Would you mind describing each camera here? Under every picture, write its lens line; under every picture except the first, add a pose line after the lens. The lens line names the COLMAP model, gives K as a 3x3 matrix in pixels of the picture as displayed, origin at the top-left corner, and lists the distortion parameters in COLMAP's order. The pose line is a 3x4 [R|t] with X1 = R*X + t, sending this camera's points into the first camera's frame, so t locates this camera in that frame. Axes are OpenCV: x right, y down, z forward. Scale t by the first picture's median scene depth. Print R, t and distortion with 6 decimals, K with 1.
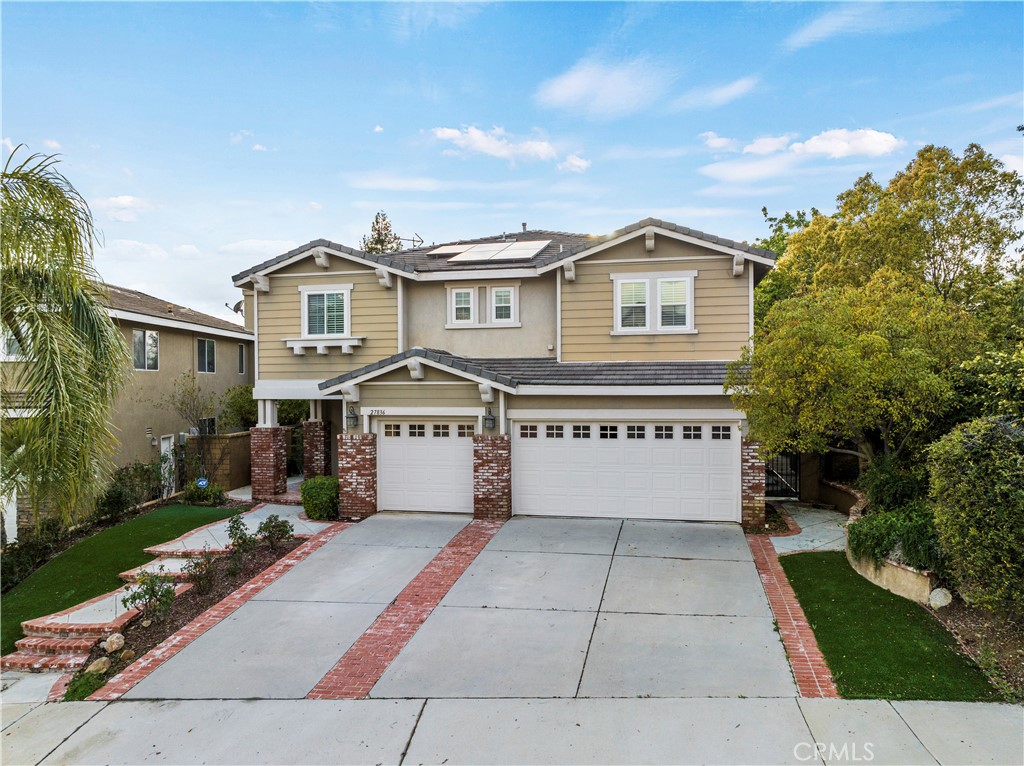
lens RADIAL K [[725.0, 0, 512.4], [0, 725.0, 379.2], [0, 0, 1]] dist [-0.048449, 0.025168]
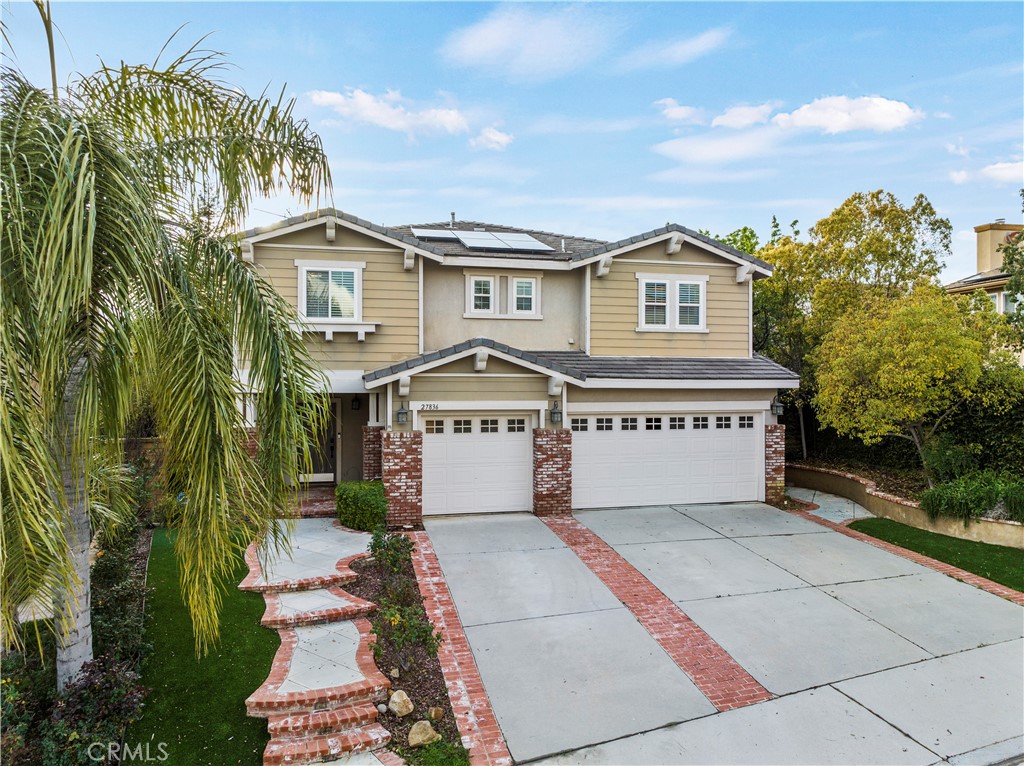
lens RADIAL K [[719.1, 0, 511.0], [0, 719.1, 366.7], [0, 0, 1]] dist [-0.030483, 0.000196]
pose [[0.898413, 0.015977, 0.438861, -0.511902], [-0.010397, 0.999832, -0.015117, 0.008384], [-0.439029, 0.009019, 0.898428, 0.155074]]
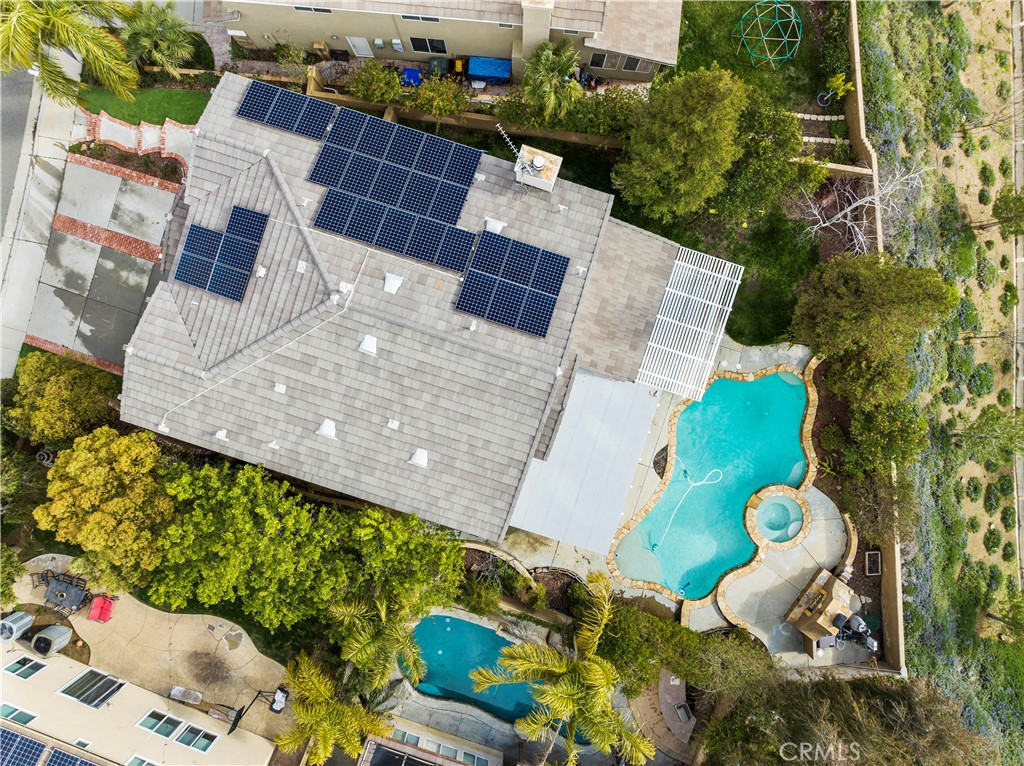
lens RADIAL K [[725.0, 0, 512.4], [0, 725.0, 379.2], [0, 0, 1]] dist [-0.048449, 0.025168]
pose [[-0.088675, 0.995255, 0.040042, 0.122495], [0.014960, -0.038865, 0.999132, -1.822467], [0.995948, 0.089197, -0.011443, 1.926667]]
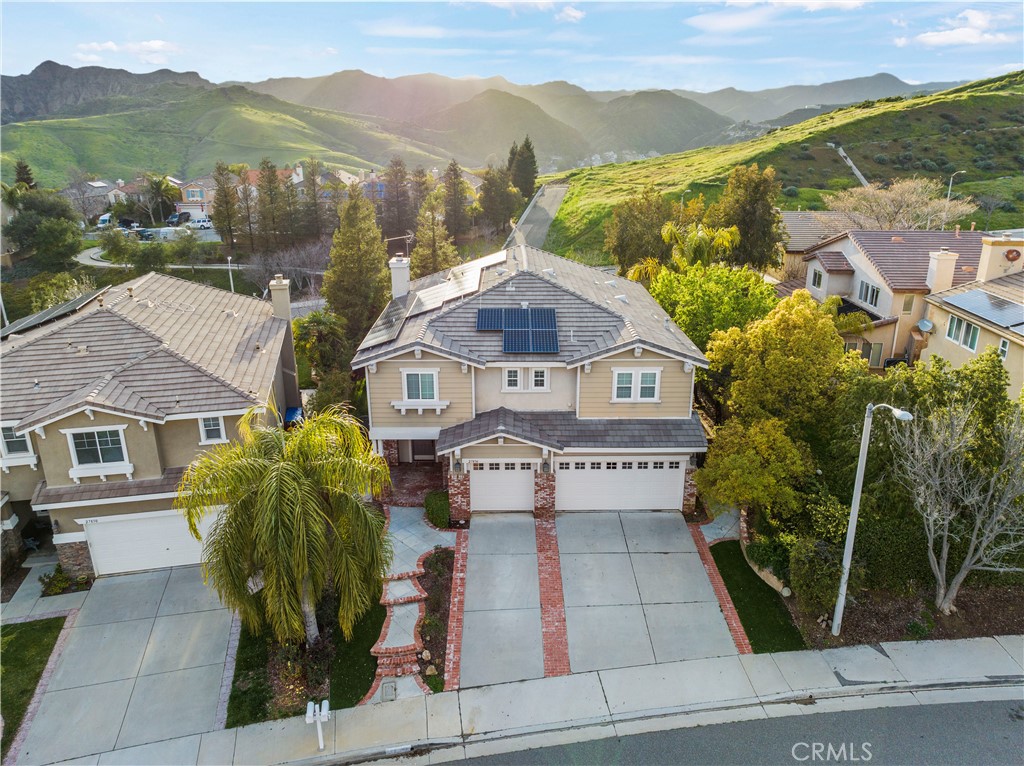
lens RADIAL K [[719.1, 0, 511.0], [0, 719.1, 366.7], [0, 0, 1]] dist [-0.030483, 0.000196]
pose [[0.974243, -0.065877, 0.215663, -0.456000], [-0.005080, 0.949721, 0.313055, -0.688672], [-0.225443, -0.306087, 0.924925, -0.459892]]
